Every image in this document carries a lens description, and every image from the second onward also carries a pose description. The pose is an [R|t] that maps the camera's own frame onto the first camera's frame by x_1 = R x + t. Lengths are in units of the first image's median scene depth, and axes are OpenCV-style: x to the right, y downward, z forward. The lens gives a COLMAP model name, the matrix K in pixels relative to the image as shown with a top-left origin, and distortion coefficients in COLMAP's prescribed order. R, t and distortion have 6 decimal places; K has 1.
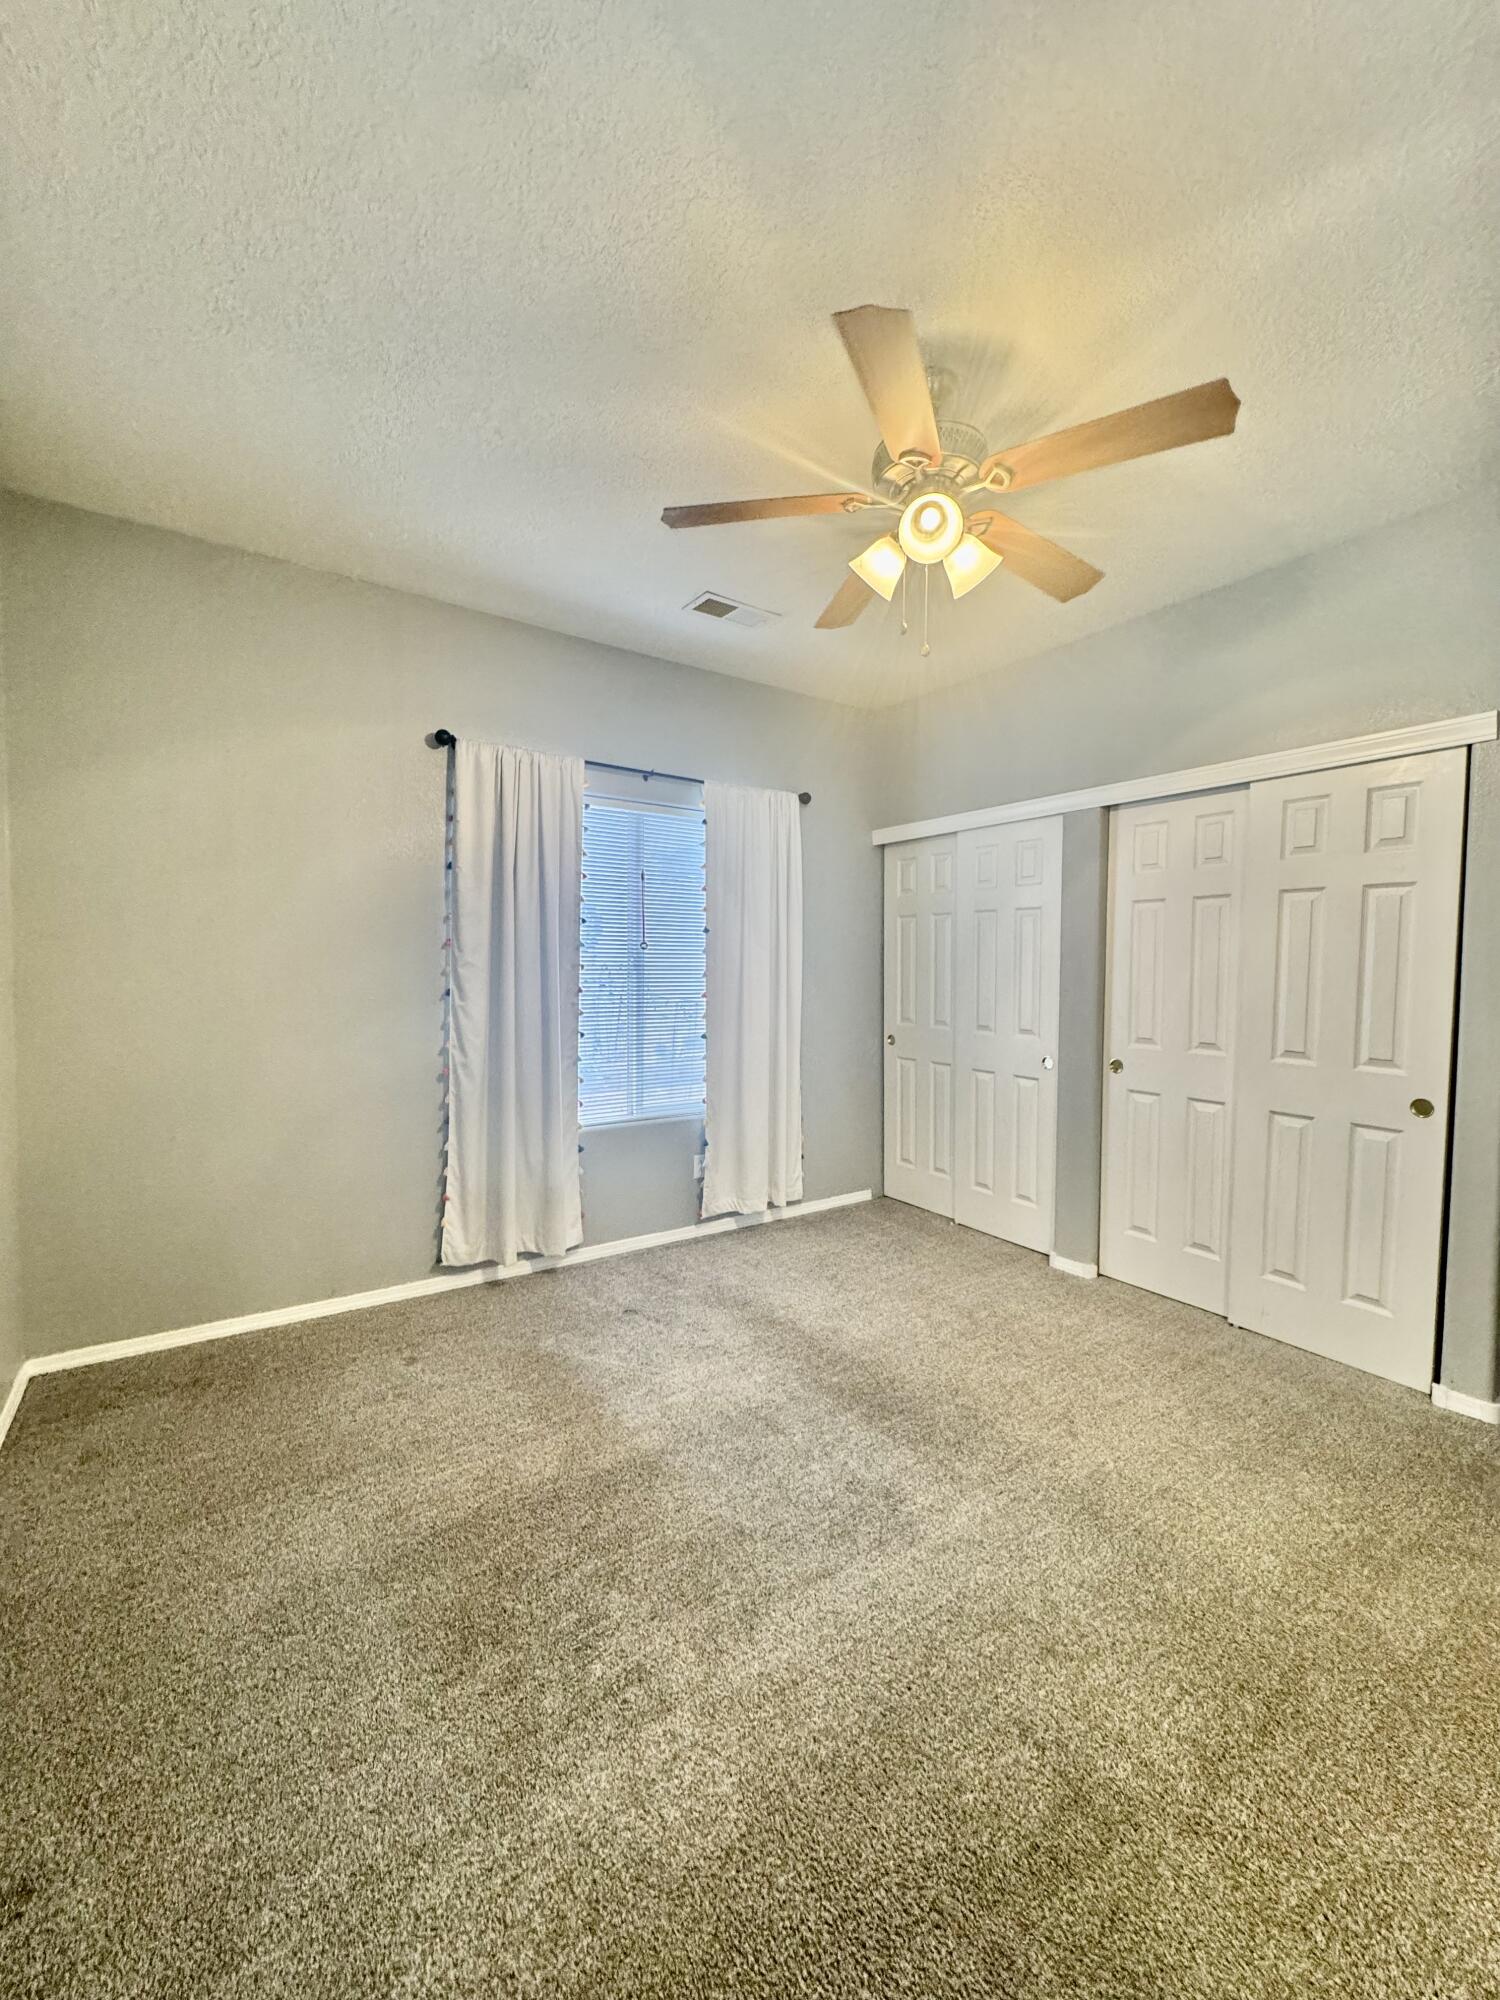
lens RADIAL K [[796.2, 0, 745.2], [0, 796.2, 1003.4], [0, 0, 1]] dist [-0.003769, -0.000109]
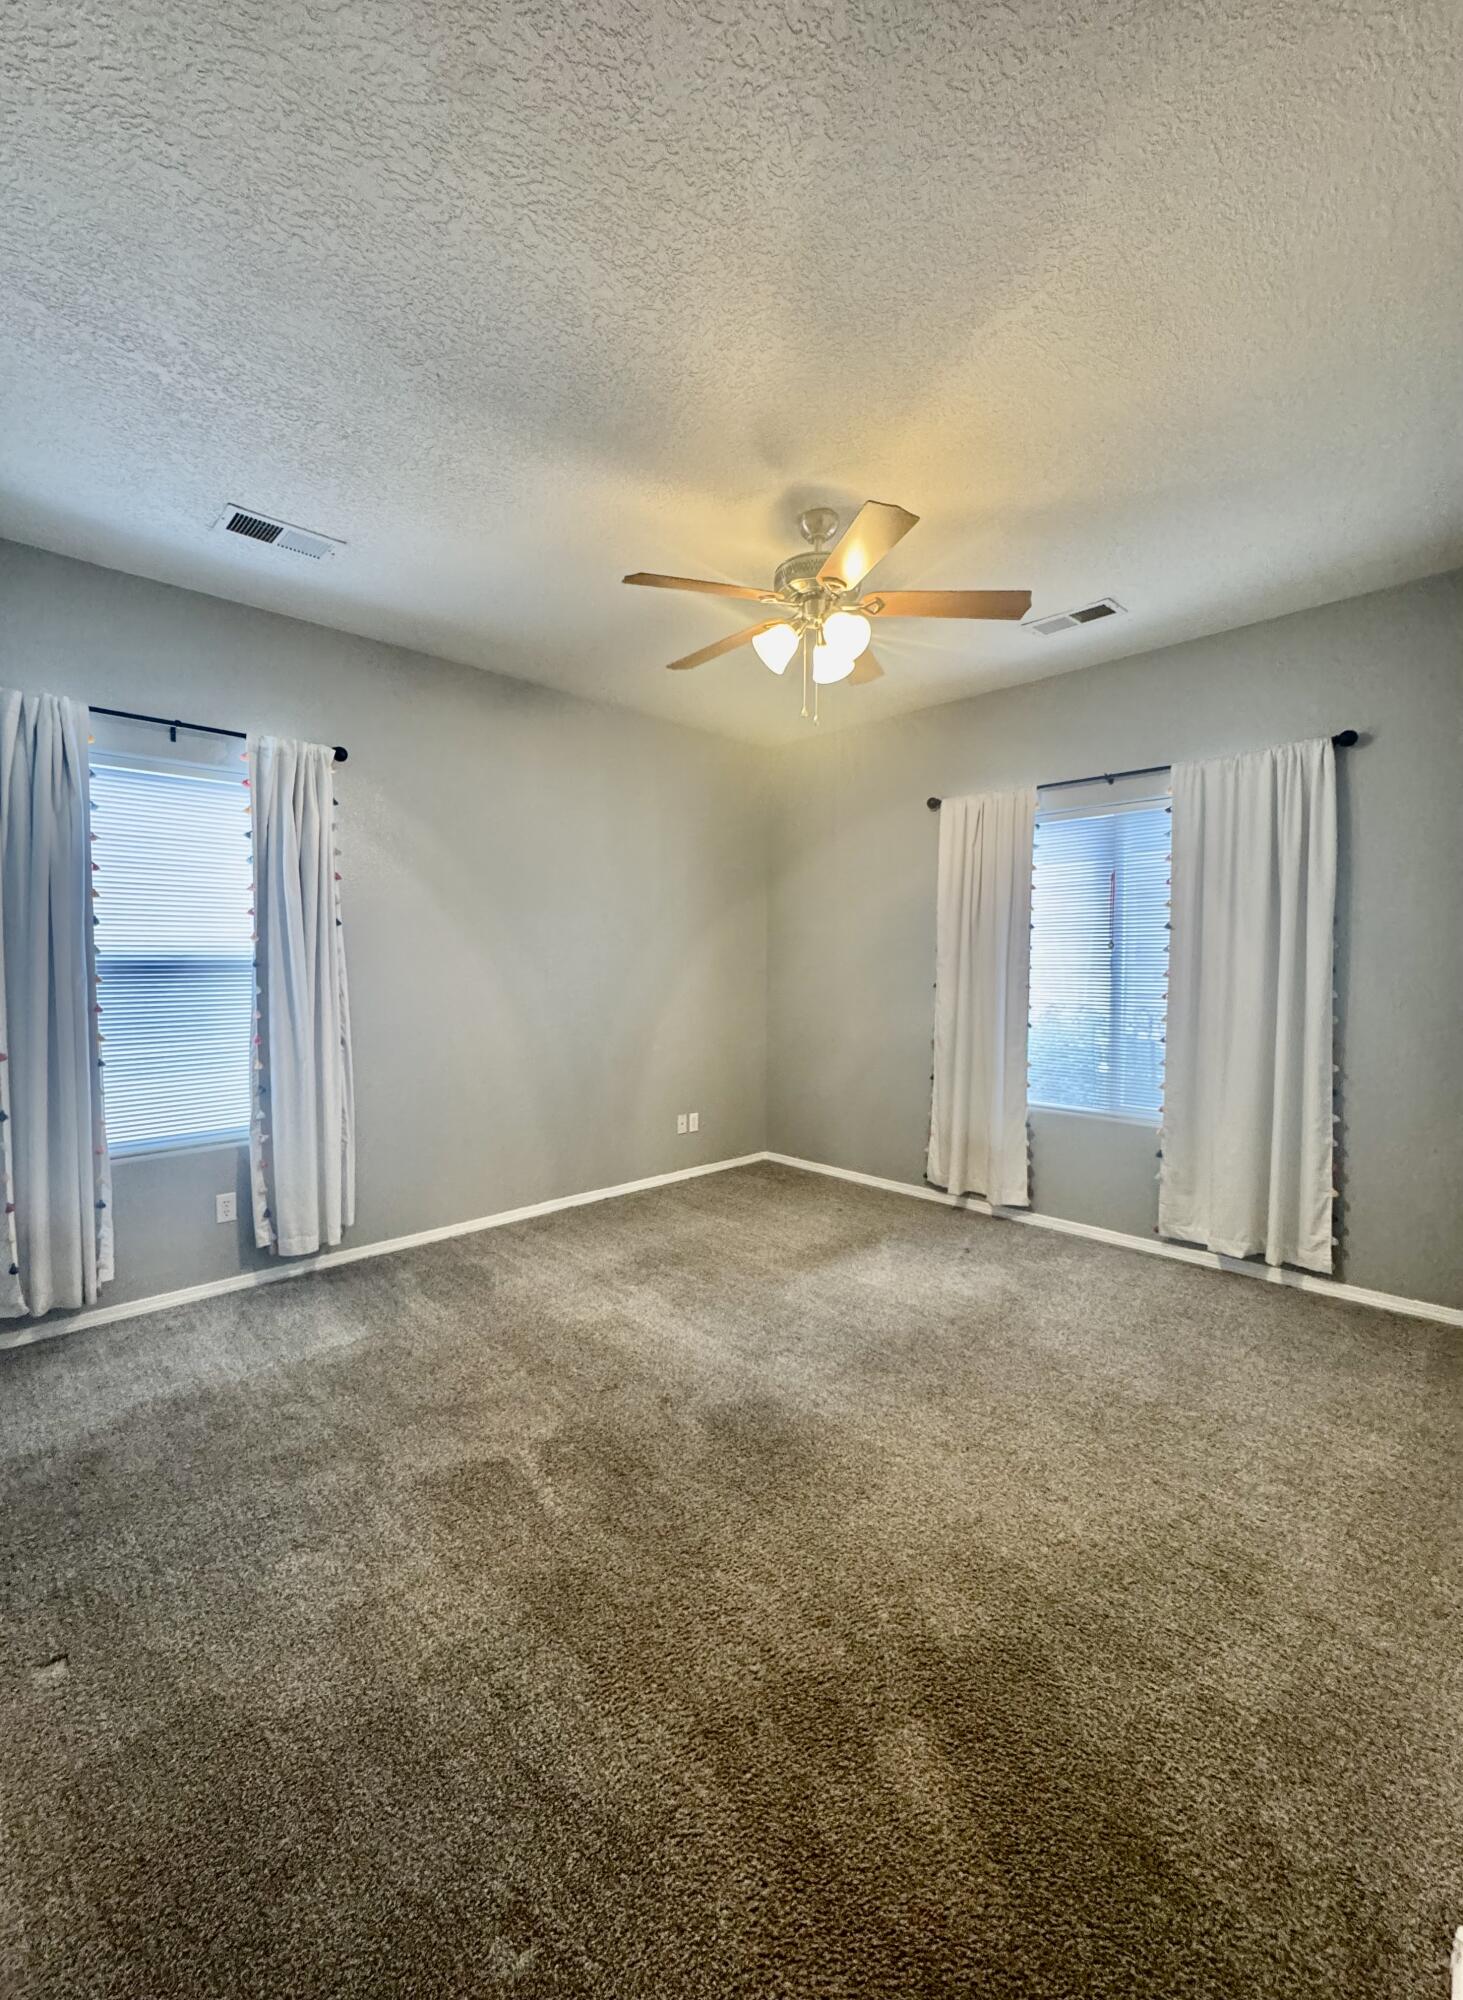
lens RADIAL K [[796.2, 0, 722.4], [0, 796.2, 1005.6], [0, 0, 1]] dist [-0.003769, -0.000109]
pose [[0.174995, 0.042923, -0.983633, 0.853716], [-0.047708, 0.998245, 0.035073, -0.007354], [0.983413, 0.040790, 0.176736, 0.360153]]
